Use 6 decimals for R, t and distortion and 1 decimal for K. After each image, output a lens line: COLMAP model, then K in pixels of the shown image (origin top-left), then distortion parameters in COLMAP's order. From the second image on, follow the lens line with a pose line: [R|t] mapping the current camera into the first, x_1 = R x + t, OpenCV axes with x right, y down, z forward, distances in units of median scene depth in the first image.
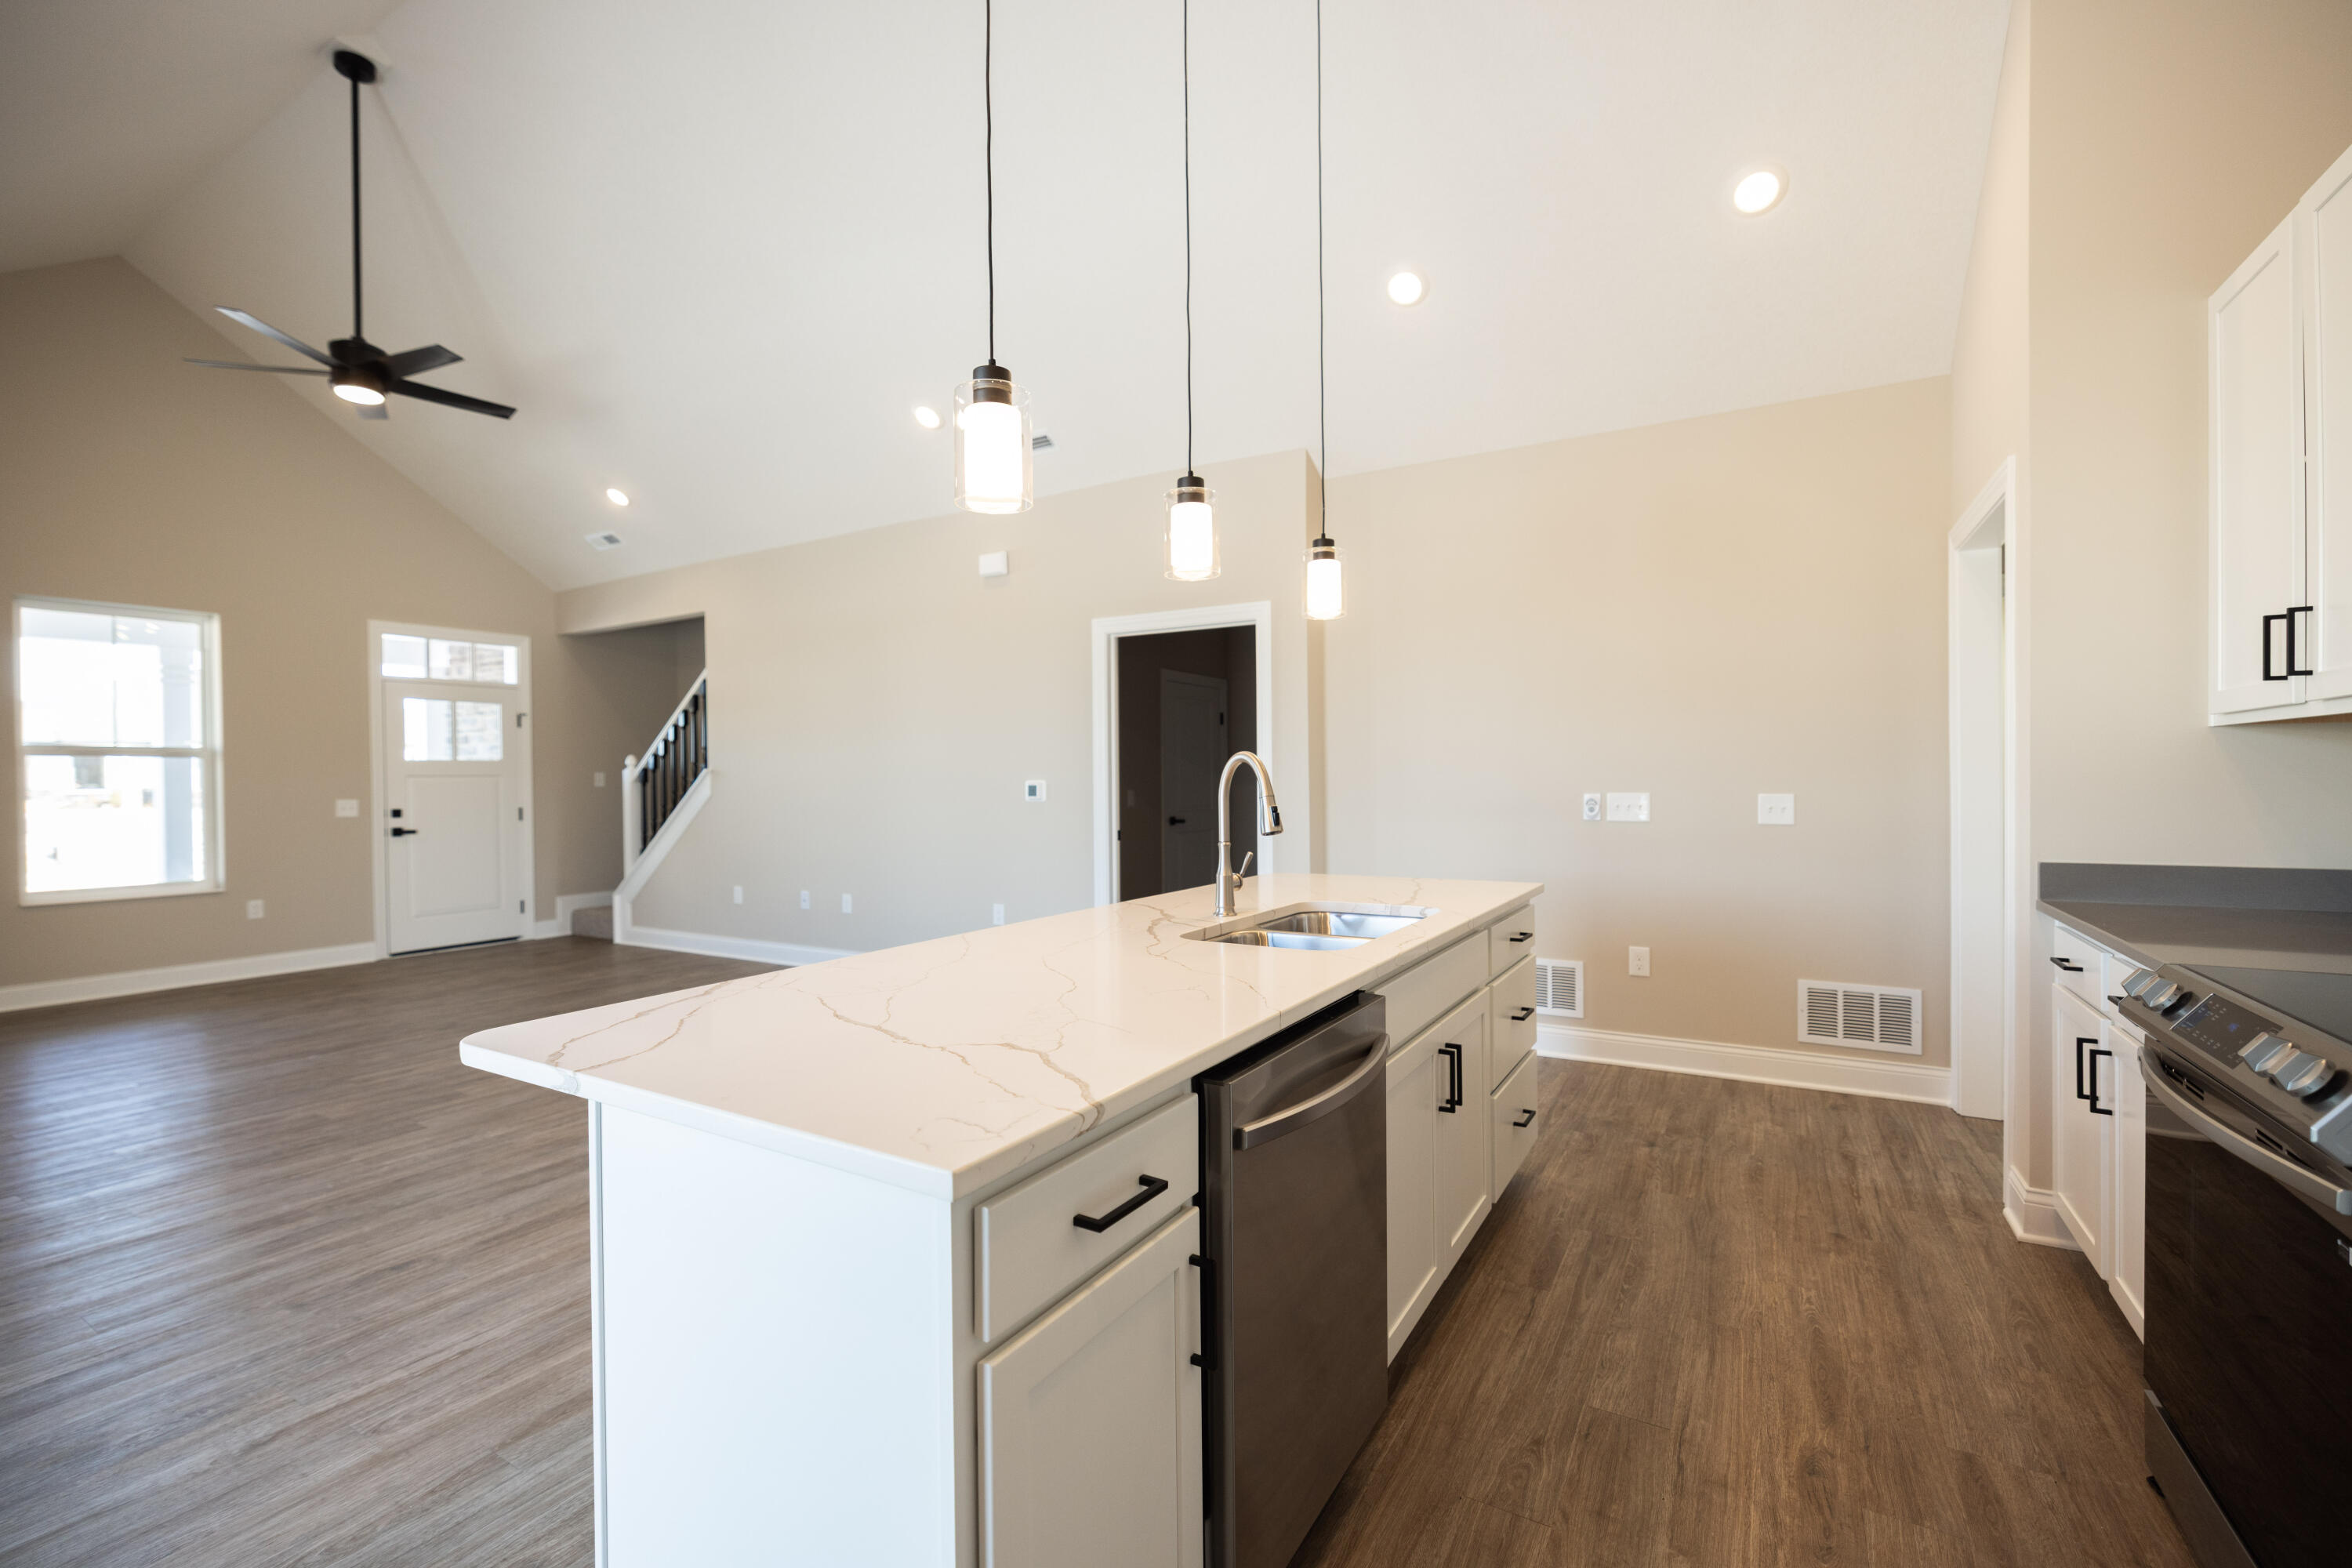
lens RADIAL K [[991.0, 0, 1172.3], [0, 991.0, 778.5], [0, 0, 1]] dist [-0.000202, -0.002303]
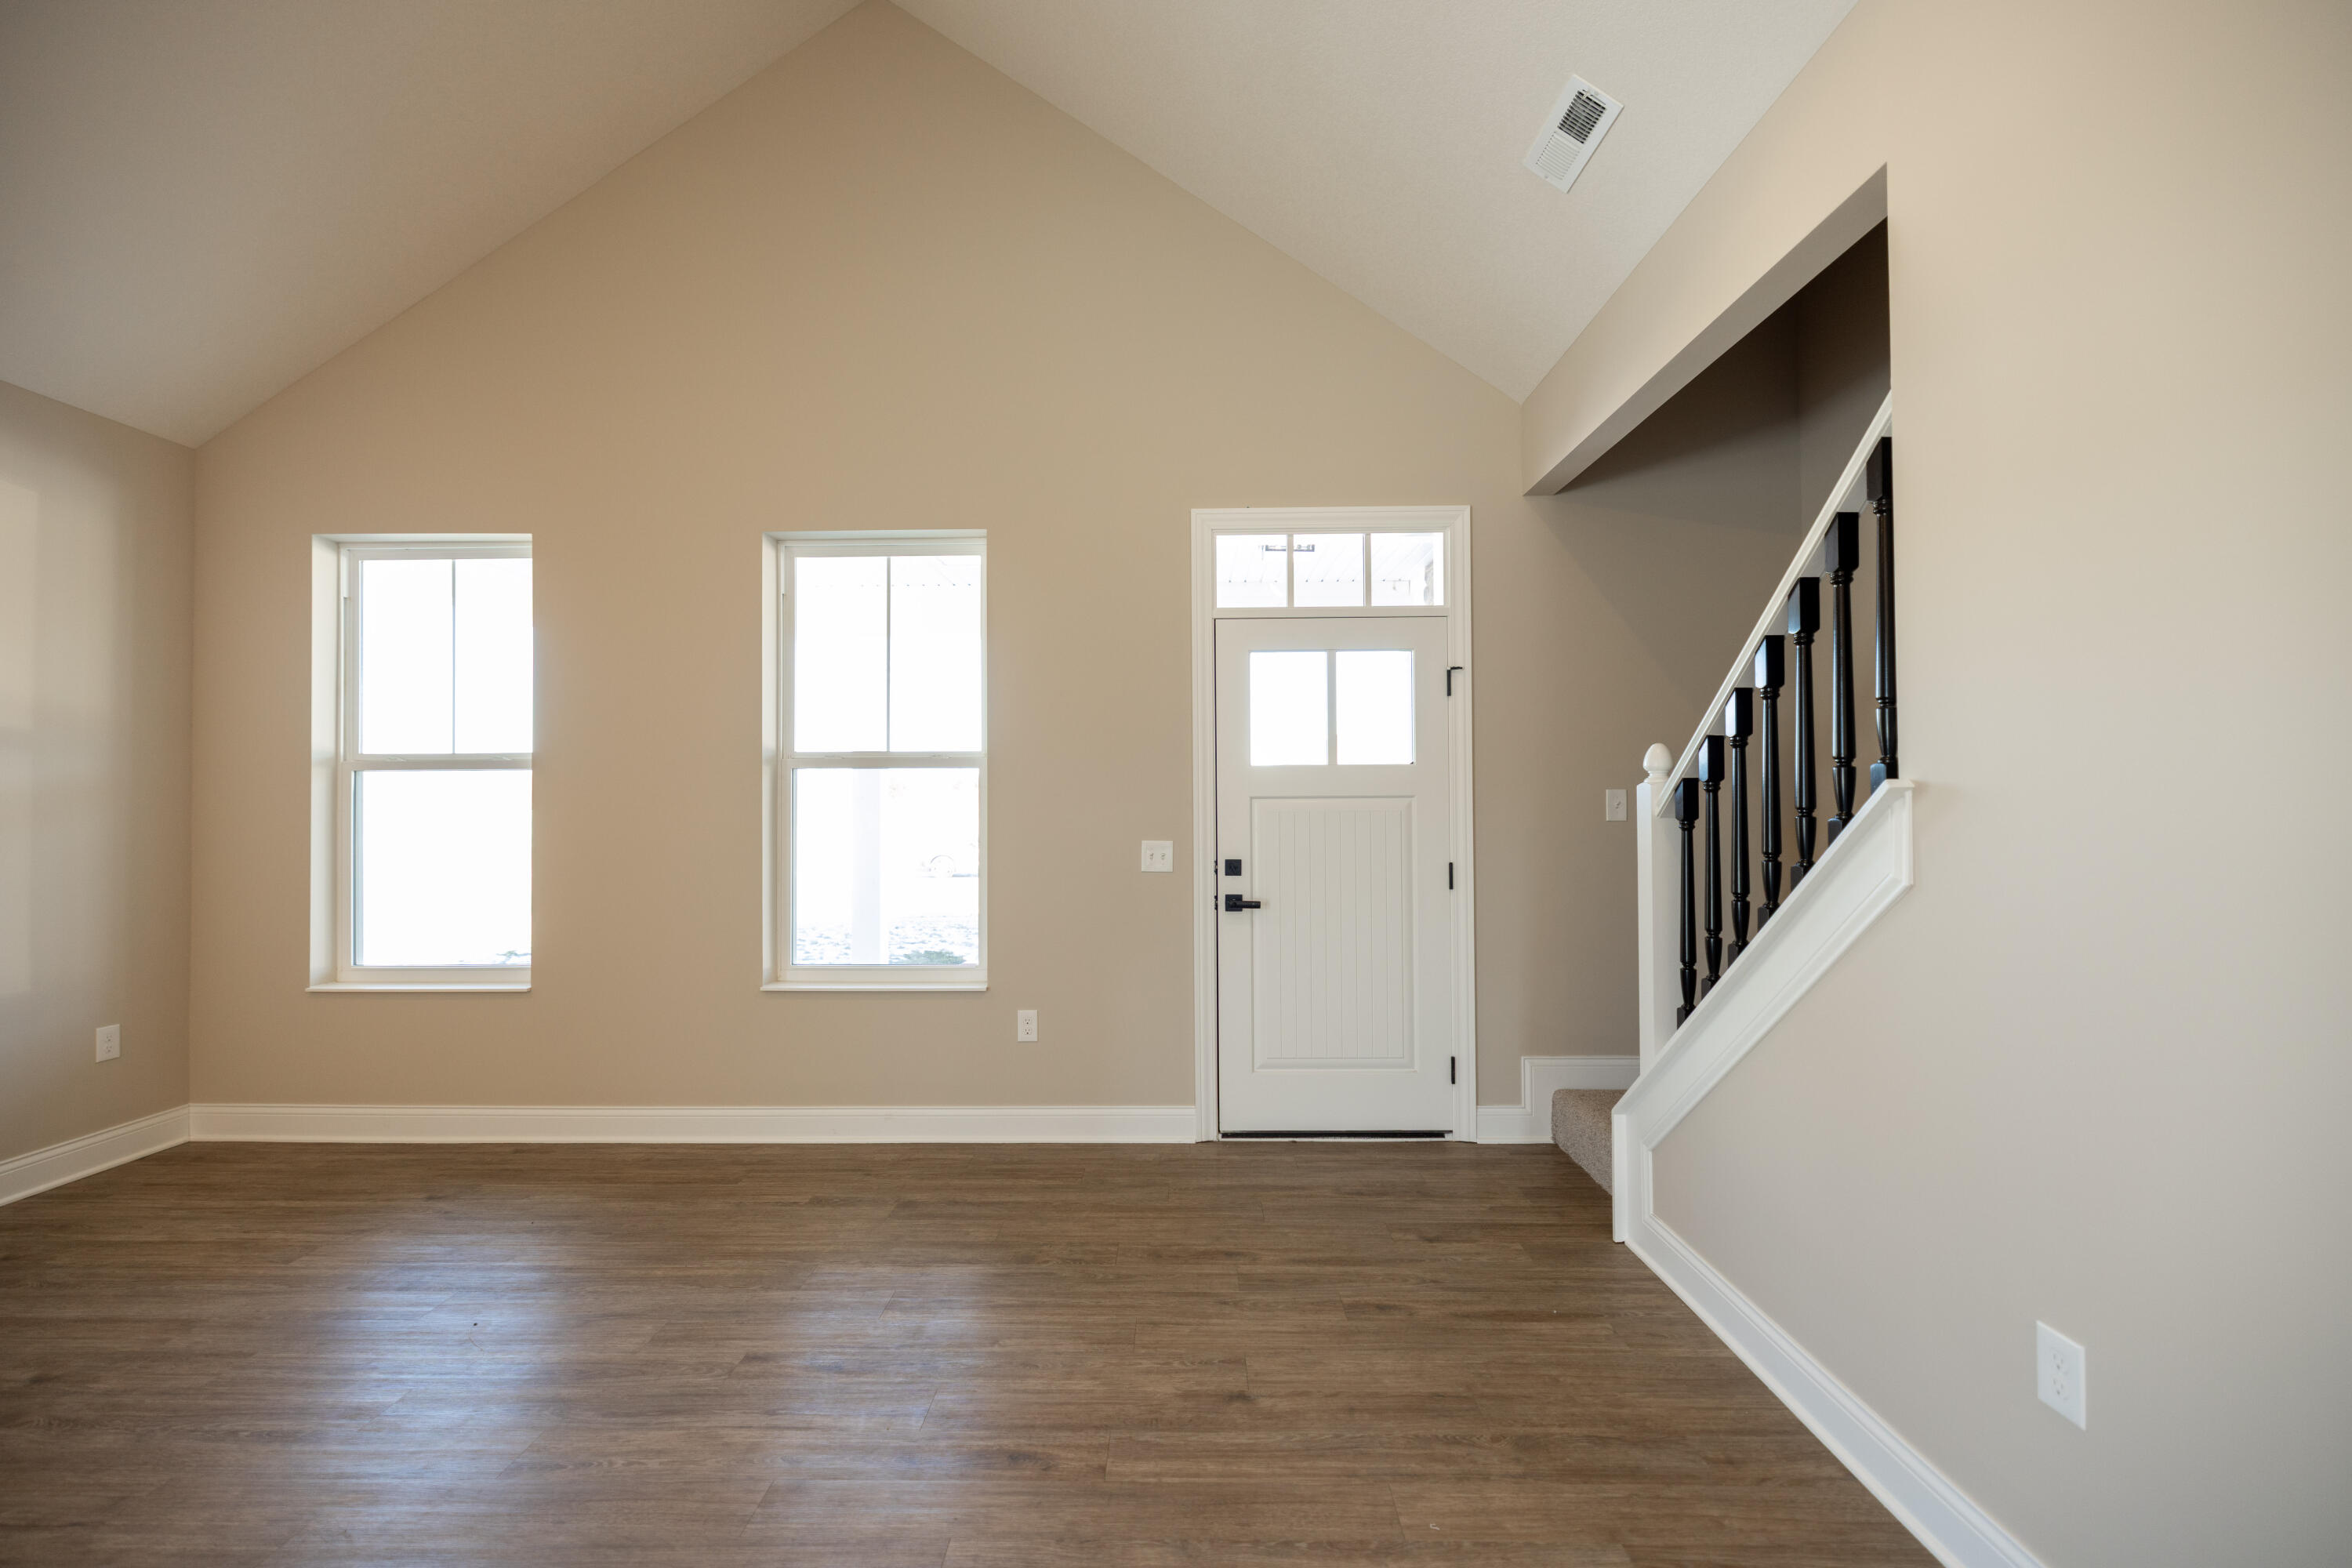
lens RADIAL K [[991.0, 0, 1178.0], [0, 991.0, 784.5], [0, 0, 1]] dist [-0.000202, -0.002303]
pose [[0.503769, -0.001087, -0.863838, -0.325692], [0.000109, 0.999999, -0.001195, -0.008068], [0.863838, 0.000508, 0.503769, 0.677406]]
